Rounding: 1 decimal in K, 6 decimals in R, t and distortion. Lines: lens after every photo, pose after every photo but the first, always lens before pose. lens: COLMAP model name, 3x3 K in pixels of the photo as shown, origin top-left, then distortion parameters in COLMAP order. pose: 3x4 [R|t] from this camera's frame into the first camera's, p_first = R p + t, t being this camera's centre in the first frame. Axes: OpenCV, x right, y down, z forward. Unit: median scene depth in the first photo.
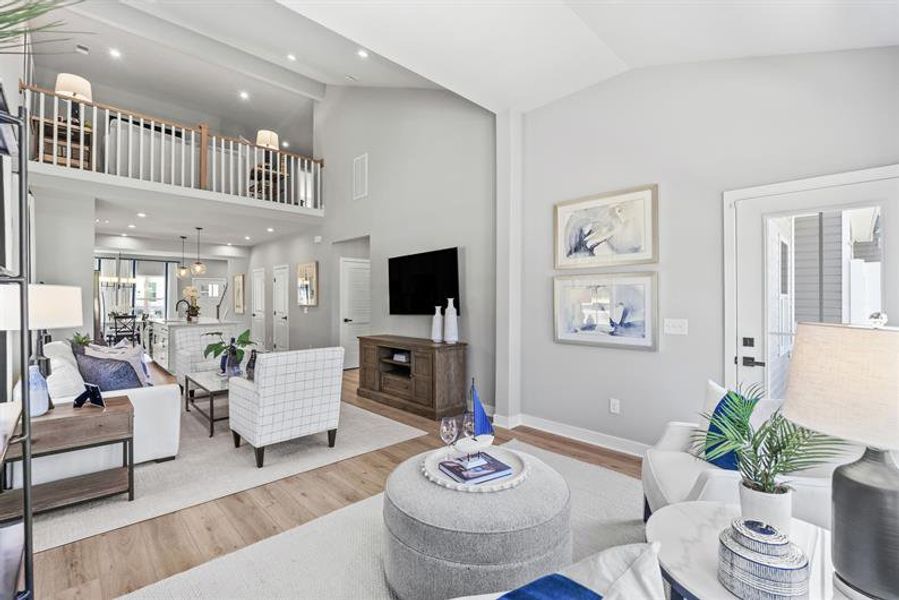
lens RADIAL K [[418.8, 0, 429.7], [0, 418.8, 295.3], [0, 0, 1]] dist [-0.008397, 0.001340]
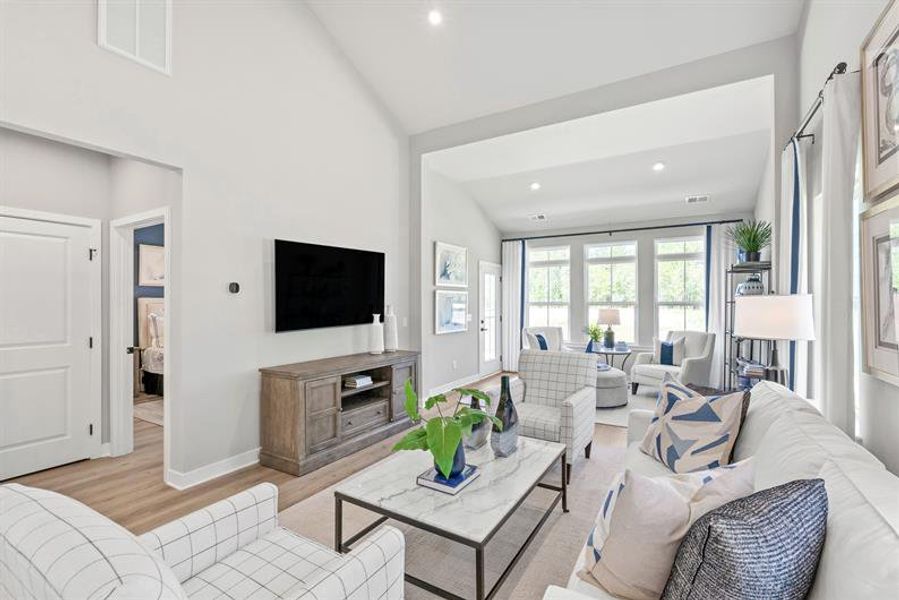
lens RADIAL K [[400.5, 0, 443.4], [0, 400.5, 306.6], [0, 0, 1]] dist [-0.005224, 0.001143]
pose [[-0.247561, -0.005920, 0.968854, -0.745592], [-0.009843, 0.999945, 0.003595, 0.003673], [-0.968822, -0.008647, -0.247605, 0.933313]]
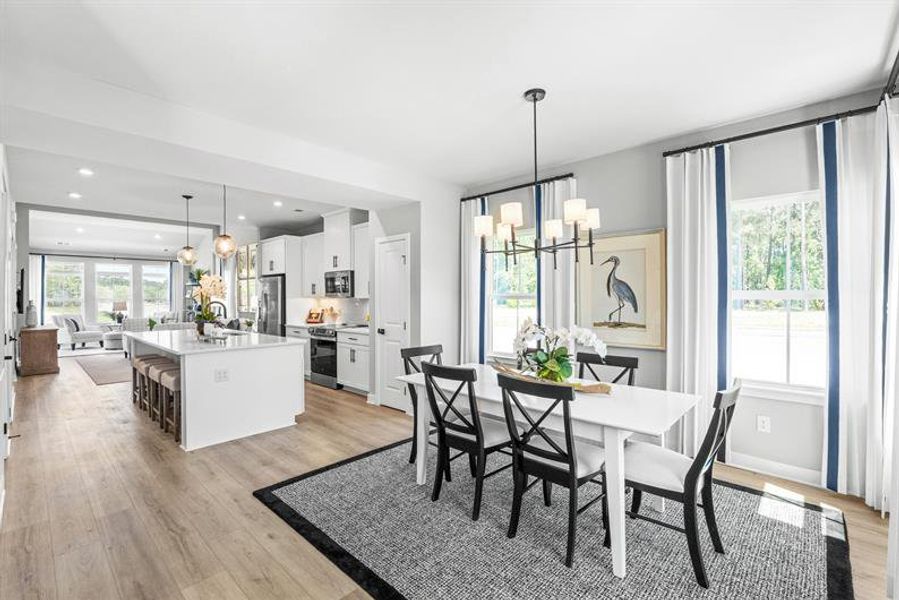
lens RADIAL K [[400.5, 0, 464.2], [0, 400.5, 305.9], [0, 0, 1]] dist [-0.005224, 0.001143]
pose [[-0.997631, -0.012507, -0.067640, -1.401363], [-0.013908, 0.999698, 0.020280, -0.037129], [0.067366, 0.021172, -0.997504, 2.373371]]
